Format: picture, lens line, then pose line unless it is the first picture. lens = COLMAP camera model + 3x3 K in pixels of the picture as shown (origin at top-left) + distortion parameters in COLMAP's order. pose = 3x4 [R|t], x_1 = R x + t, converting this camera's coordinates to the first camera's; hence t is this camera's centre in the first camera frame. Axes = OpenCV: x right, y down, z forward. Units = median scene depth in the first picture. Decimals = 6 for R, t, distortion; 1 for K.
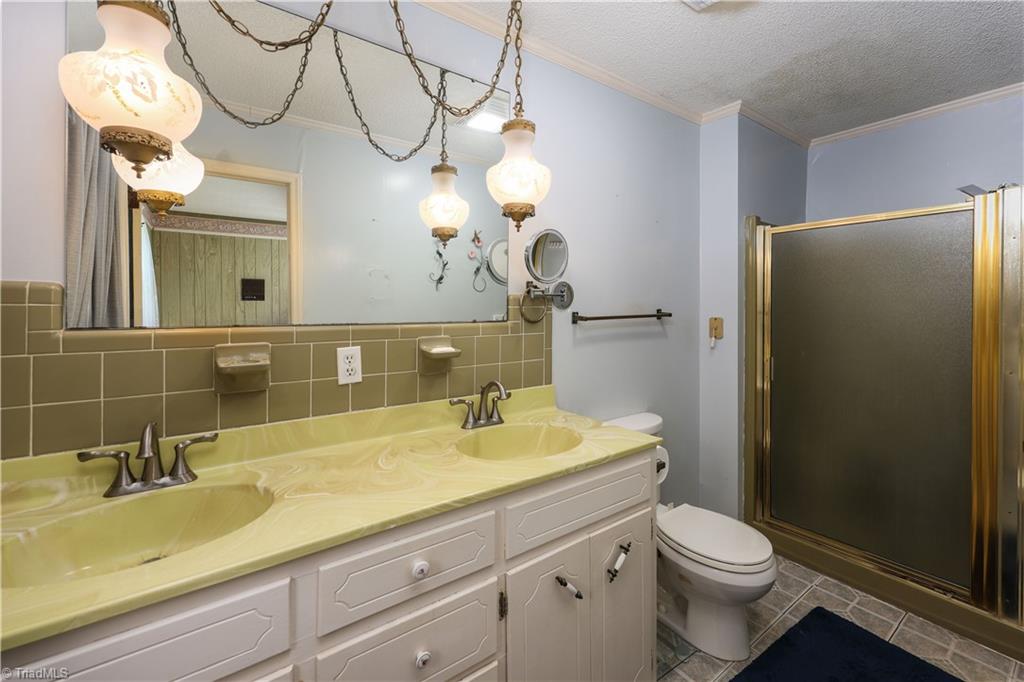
lens RADIAL K [[420.4, 0, 508.9], [0, 420.4, 309.8], [0, 0, 1]] dist [0.002364, -0.001417]
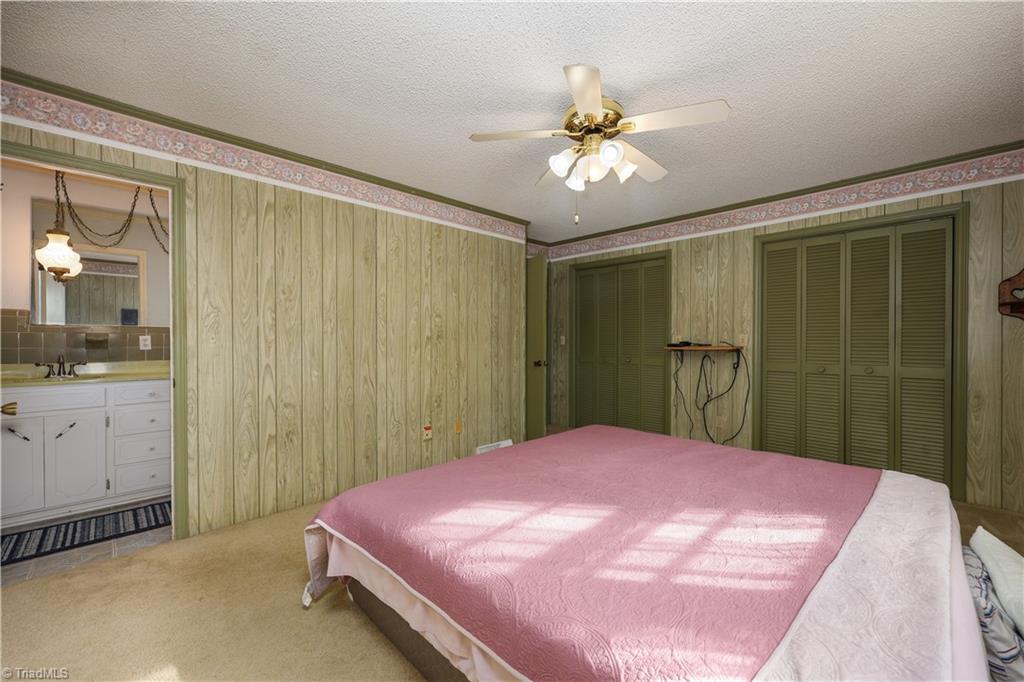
lens RADIAL K [[420.4, 0, 511.0], [0, 420.4, 343.7], [0, 0, 1]] dist [0.002364, -0.001417]
pose [[0.988178, 0.002232, 0.153297, 1.492558], [-0.002172, 0.999997, -0.000558, 0.135136], [-0.153298, 0.000218, 0.988180, -1.970447]]
